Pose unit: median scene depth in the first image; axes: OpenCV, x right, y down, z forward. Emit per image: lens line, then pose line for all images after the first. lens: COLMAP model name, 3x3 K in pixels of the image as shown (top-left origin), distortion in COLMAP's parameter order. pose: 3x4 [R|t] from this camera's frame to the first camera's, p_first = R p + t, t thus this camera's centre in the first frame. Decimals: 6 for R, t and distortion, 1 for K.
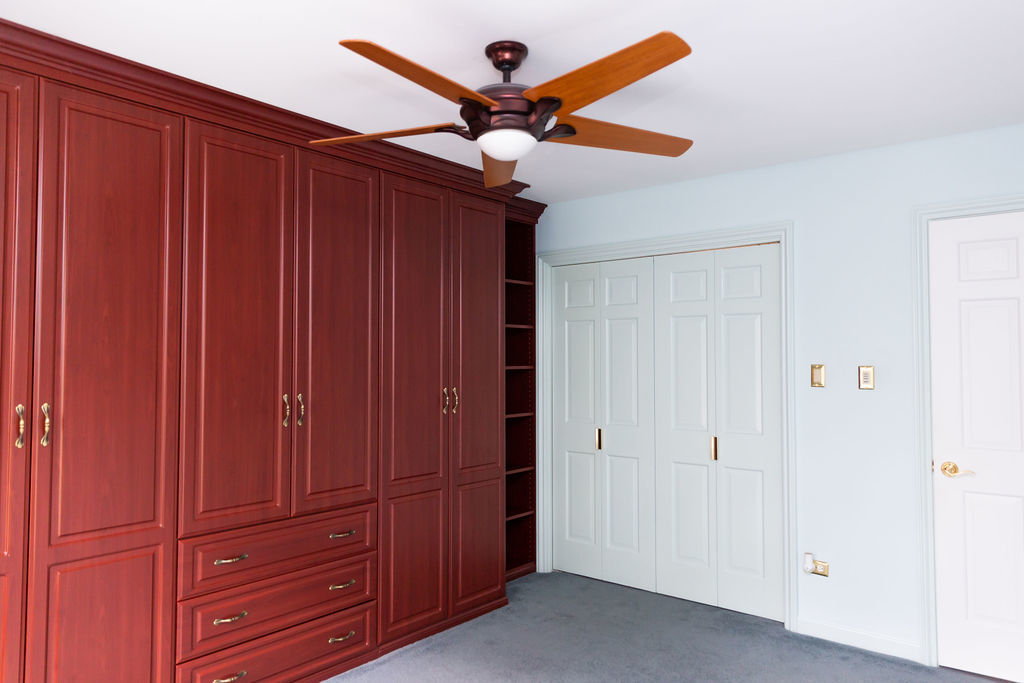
lens RADIAL K [[719.6, 0, 514.0], [0, 719.6, 355.5], [0, 0, 1]] dist [0.001061, 0.002495]
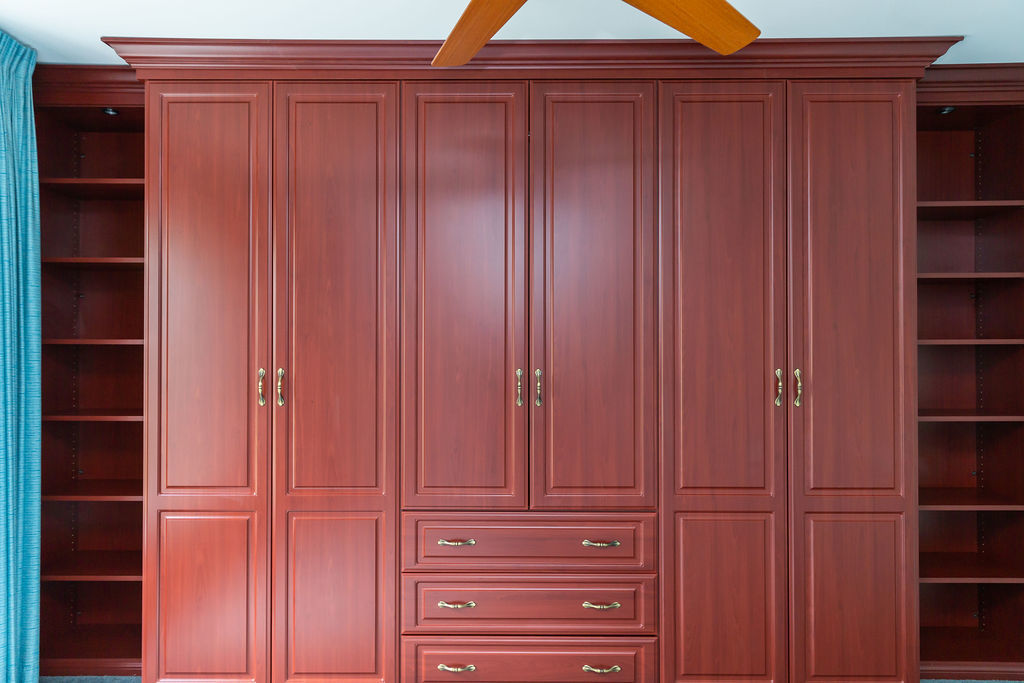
lens RADIAL K [[718.8, 0, 512.0], [0, 718.8, 341.5], [0, 0, 1]] dist [0.010036, -0.002500]
pose [[0.622933, 0.010019, -0.782211, 0.322038], [0.006565, 0.999816, 0.018034, 0.004052], [0.782248, -0.016369, 0.622752, 0.400883]]
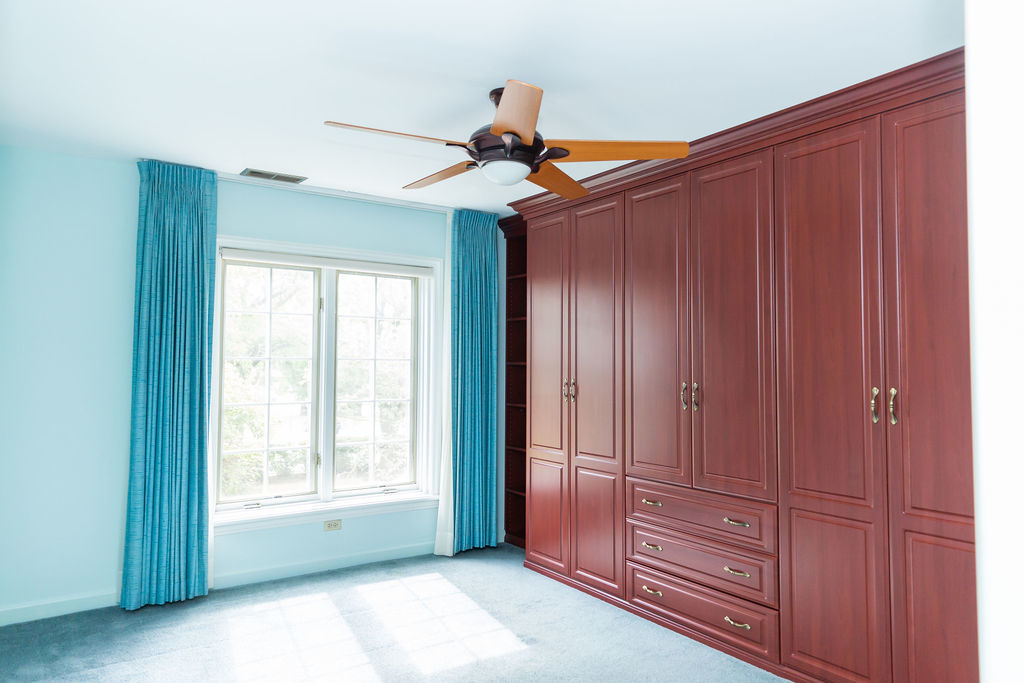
lens RADIAL K [[675.2, 0, 510.1], [0, 675.2, 338.2], [0, 0, 1]] dist [0.007243, -0.000887]
pose [[-0.284929, -0.024690, -0.958231, 0.756019], [0.023156, 0.999199, -0.032631, 0.008943], [0.958269, -0.031487, -0.284129, 0.936773]]
